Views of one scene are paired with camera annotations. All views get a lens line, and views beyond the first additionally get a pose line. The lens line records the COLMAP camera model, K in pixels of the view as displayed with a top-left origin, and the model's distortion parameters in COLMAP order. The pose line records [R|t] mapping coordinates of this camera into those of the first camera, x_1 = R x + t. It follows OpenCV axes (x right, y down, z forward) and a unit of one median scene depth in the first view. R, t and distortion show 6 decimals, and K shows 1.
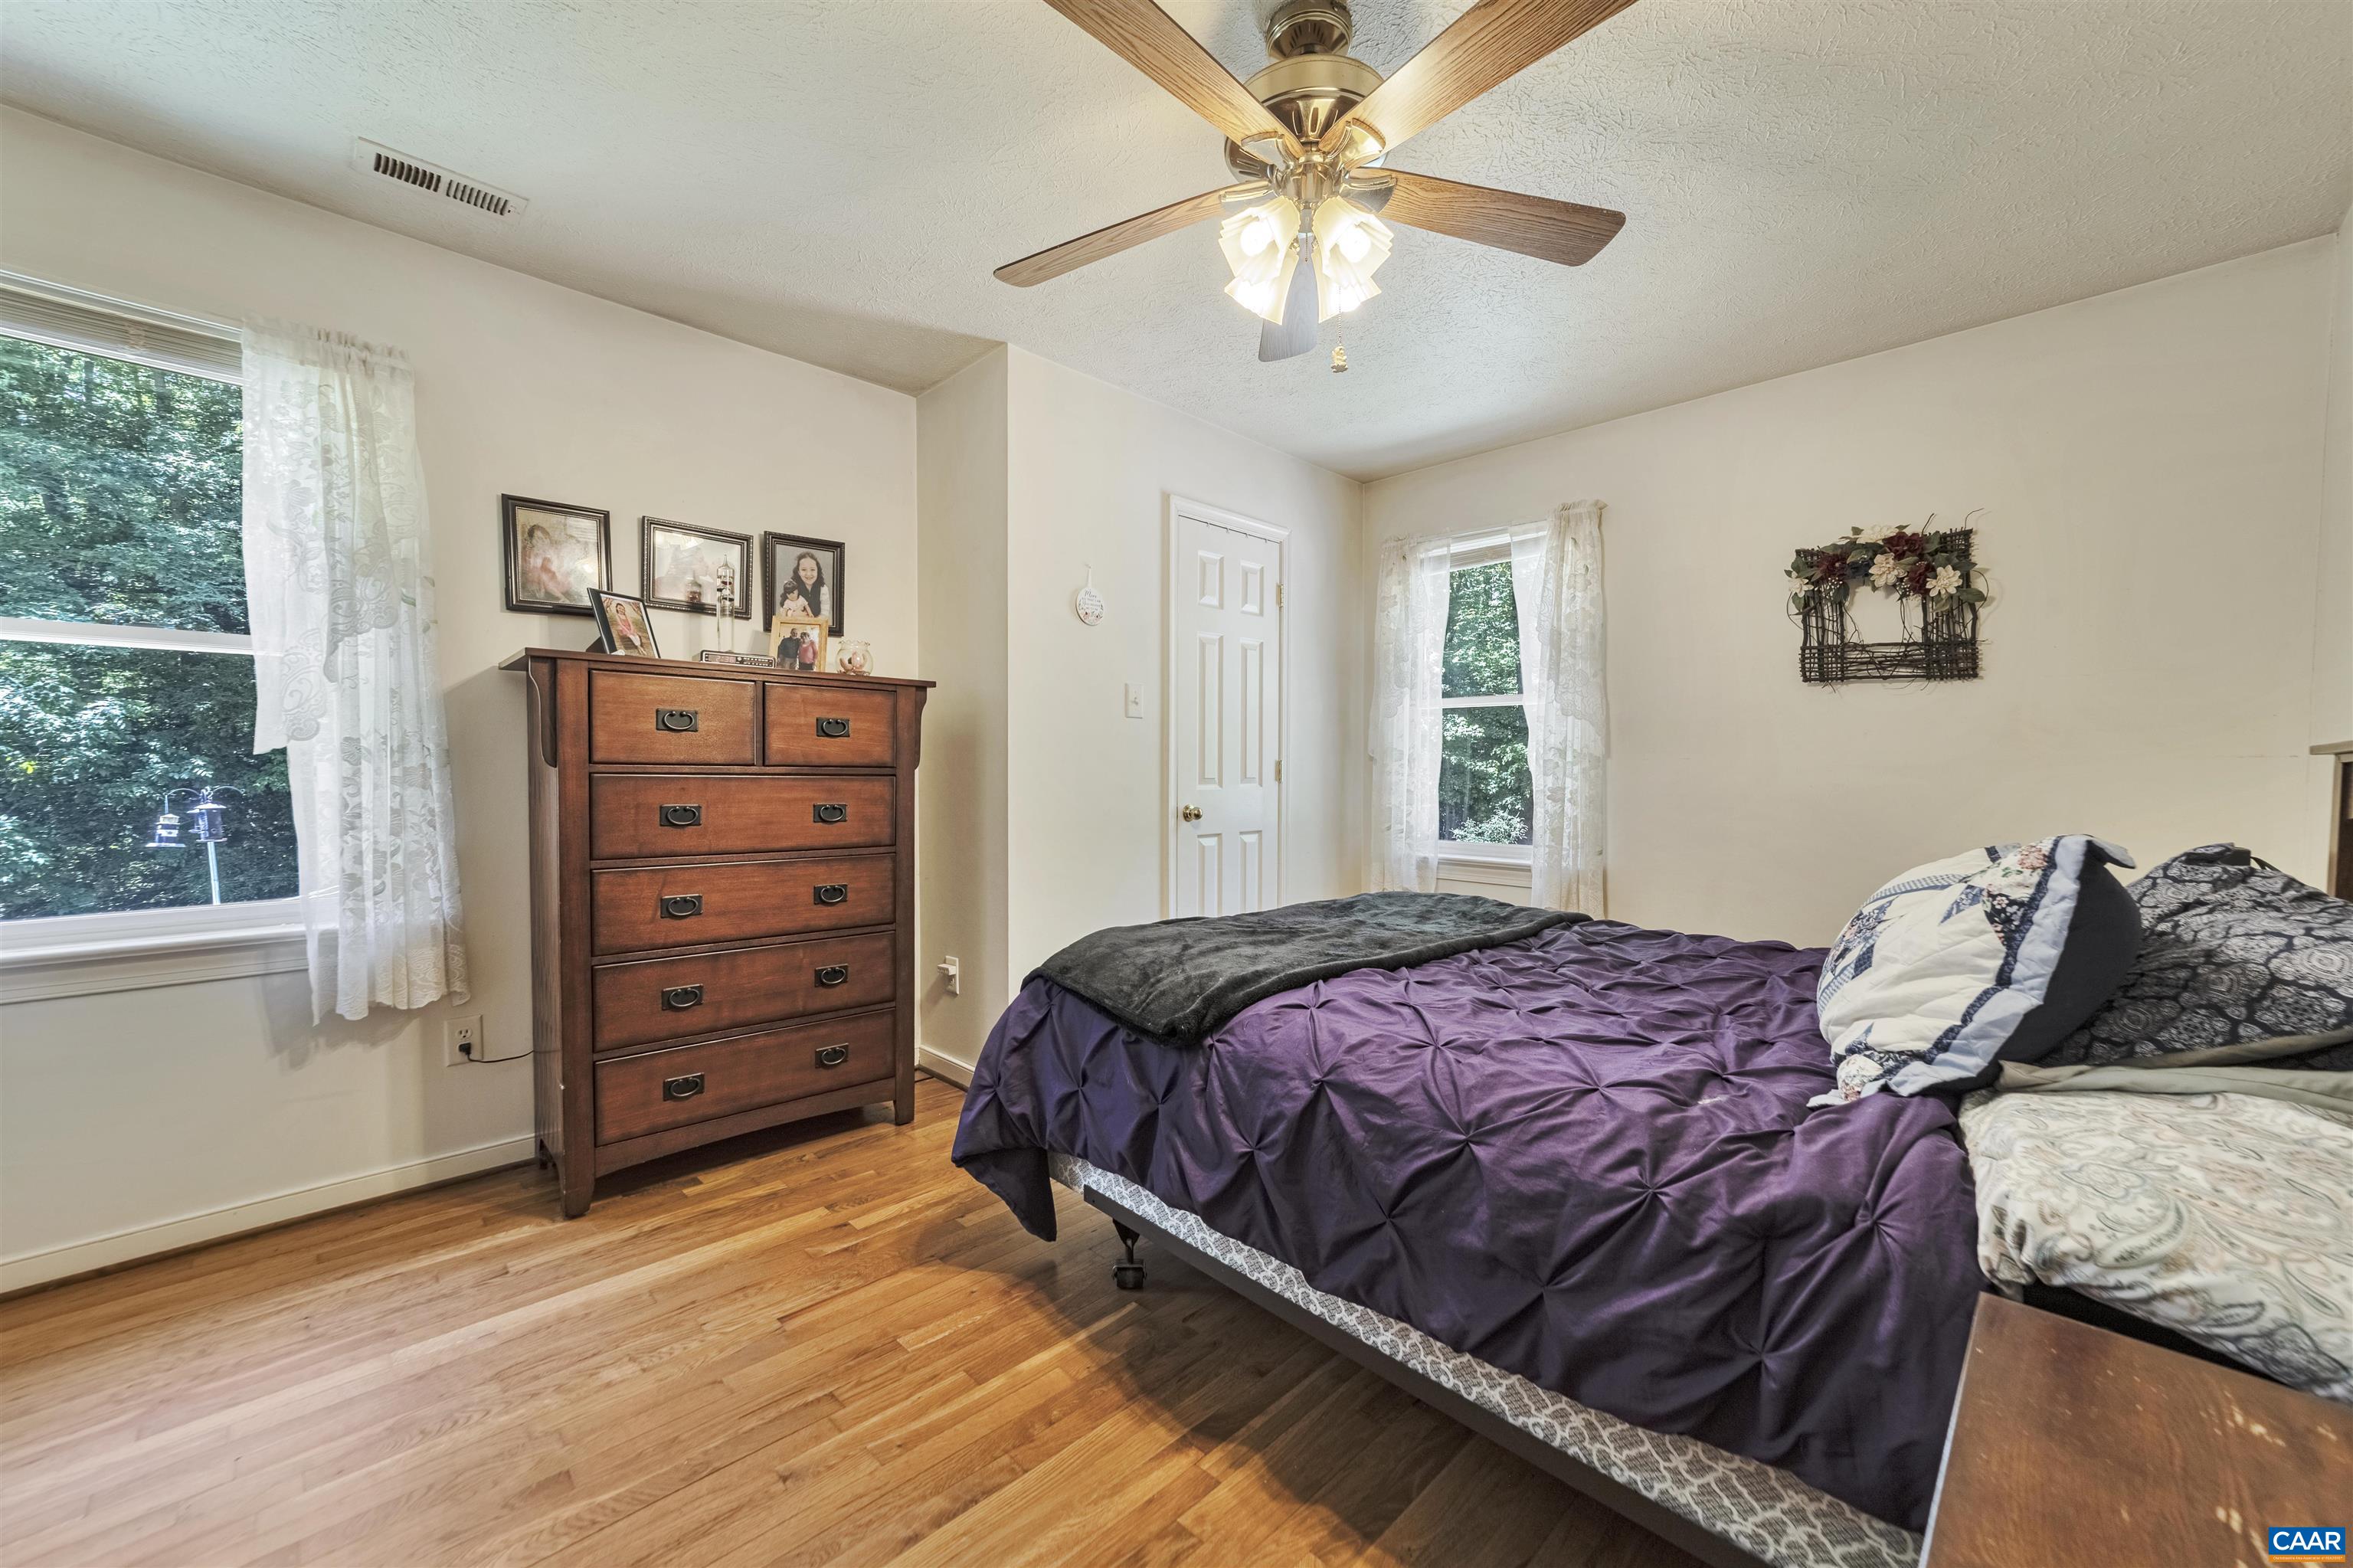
lens RADIAL K [[909.7, 0, 1171.1], [0, 909.7, 802.9], [0, 0, 1]] dist [-0.013552, 0.006174]
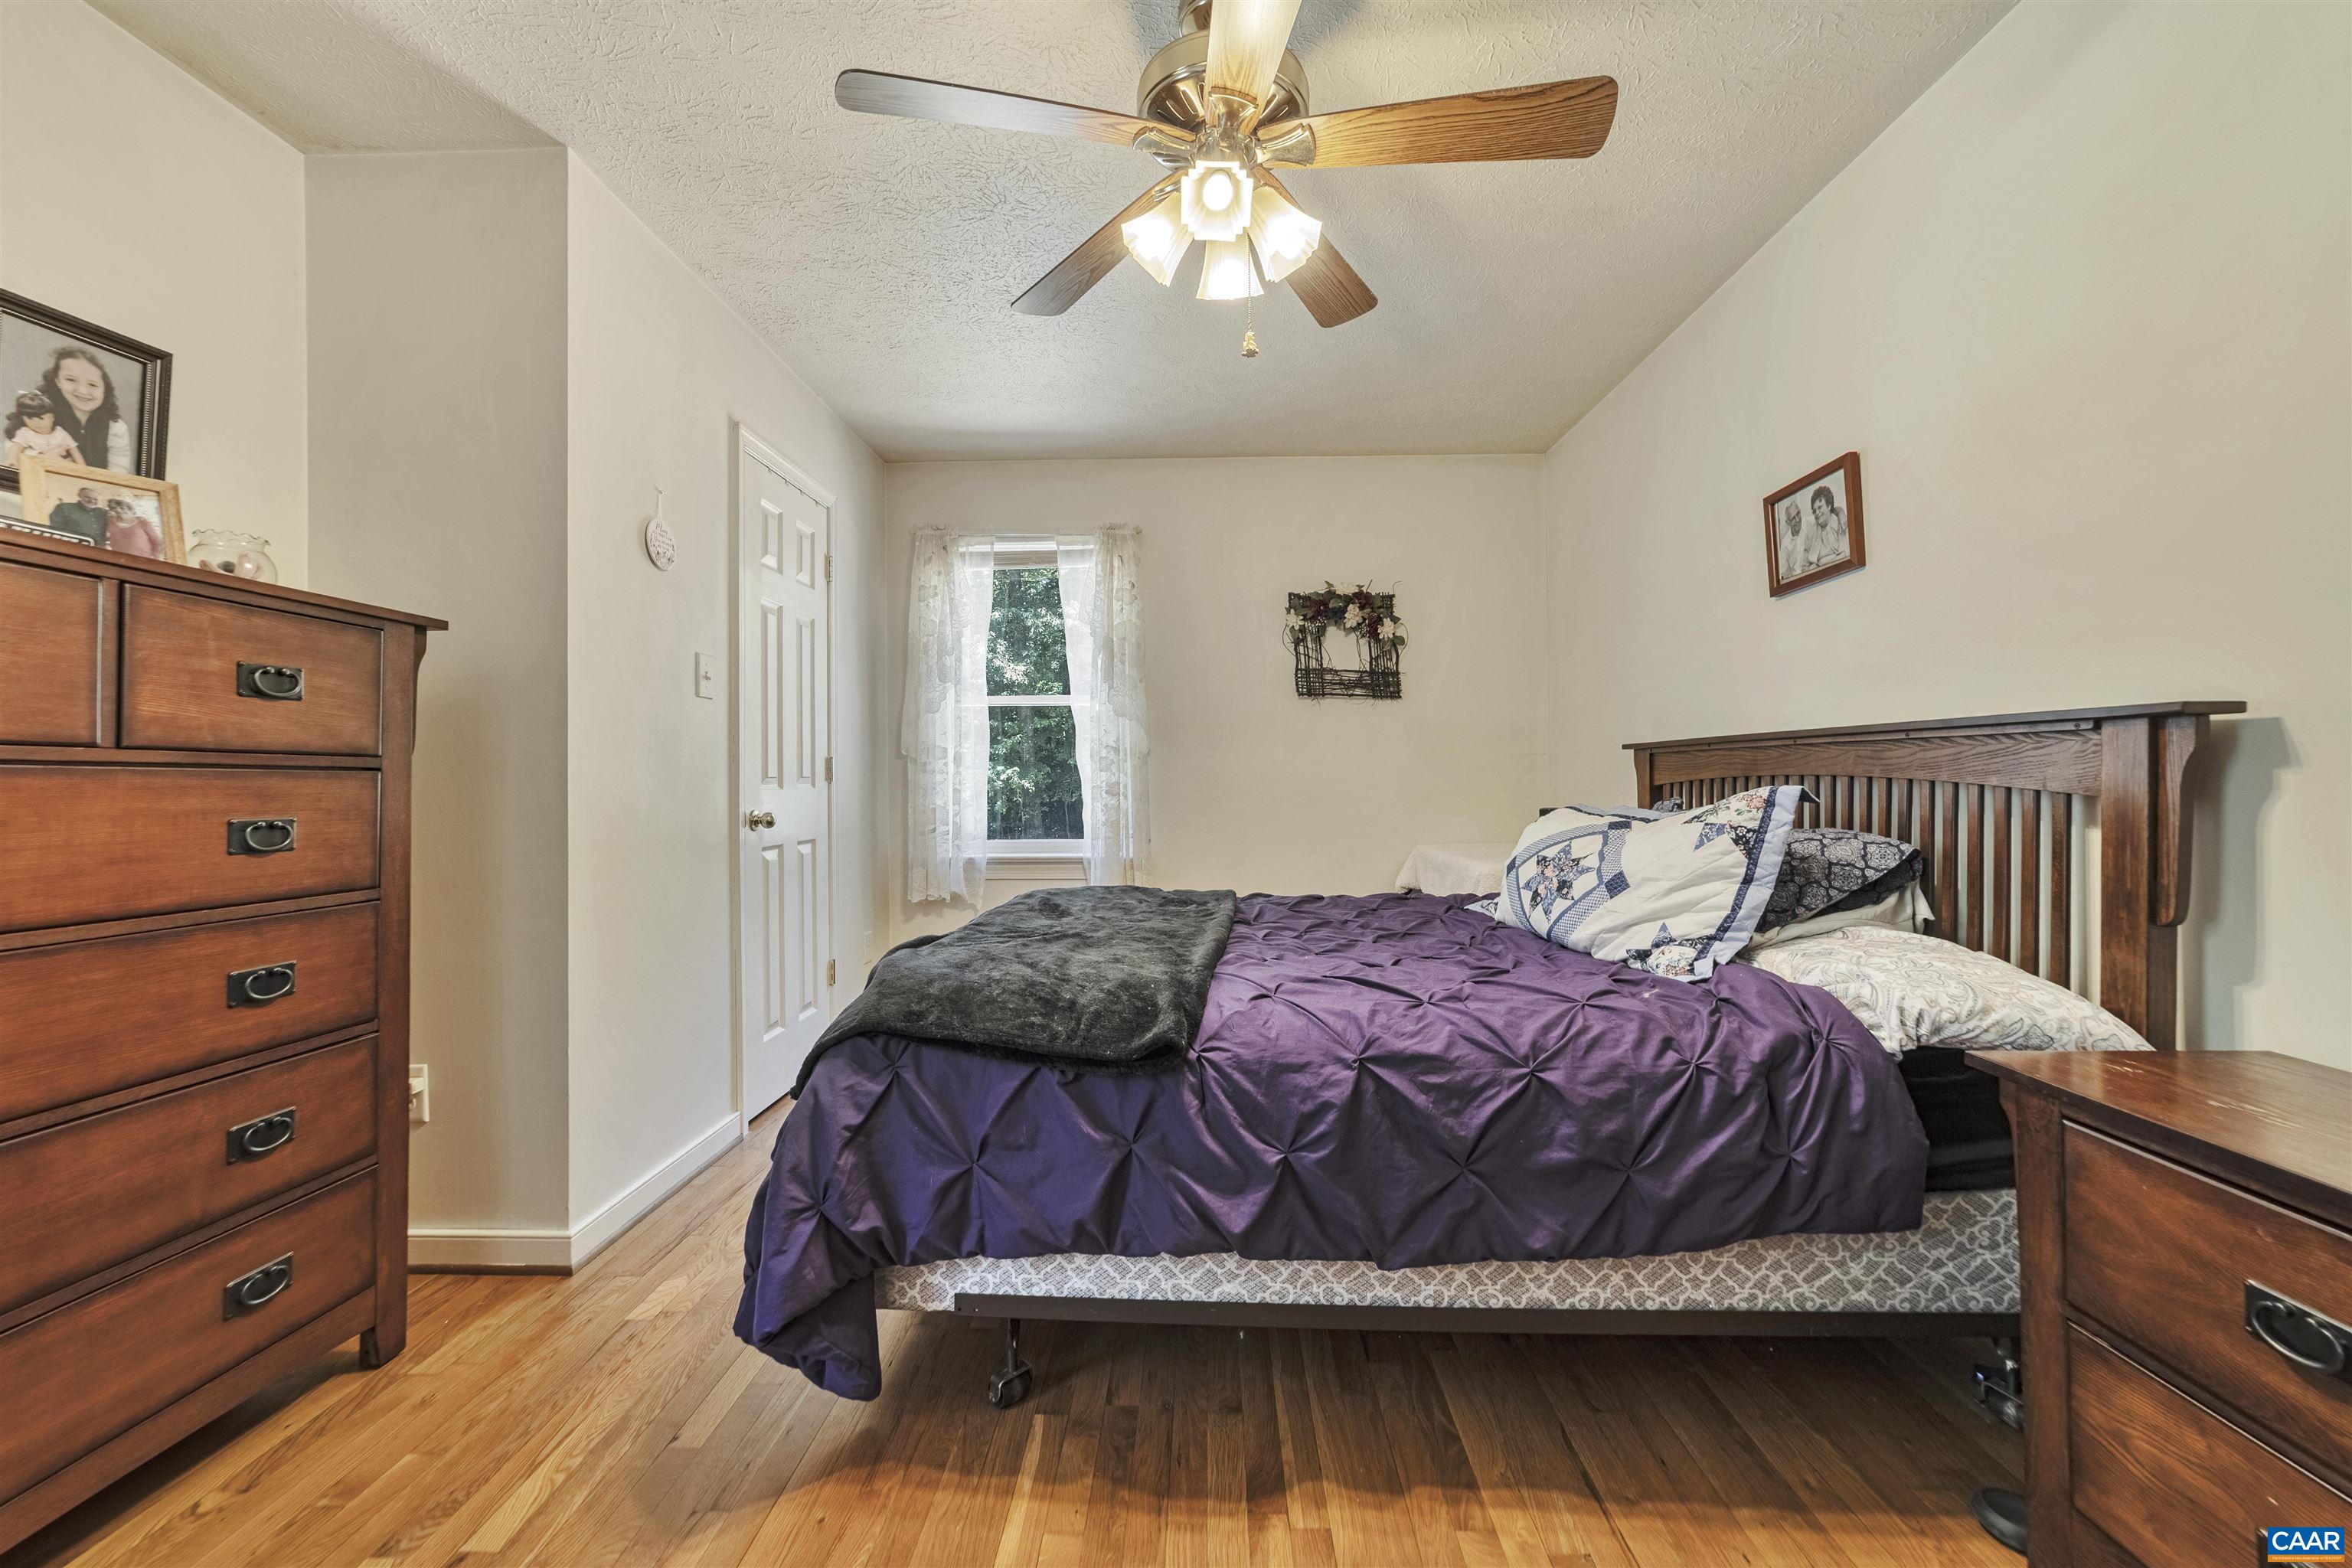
lens RADIAL K [[909.3, 0, 1186.5], [0, 909.3, 772.6], [0, 0, 1]] dist [-0.013552, 0.006174]
pose [[0.718066, -0.004759, 0.695959, -0.358902], [0.035393, 0.998932, -0.029686, 0.008553], [-0.695075, 0.045948, 0.717468, 0.220486]]
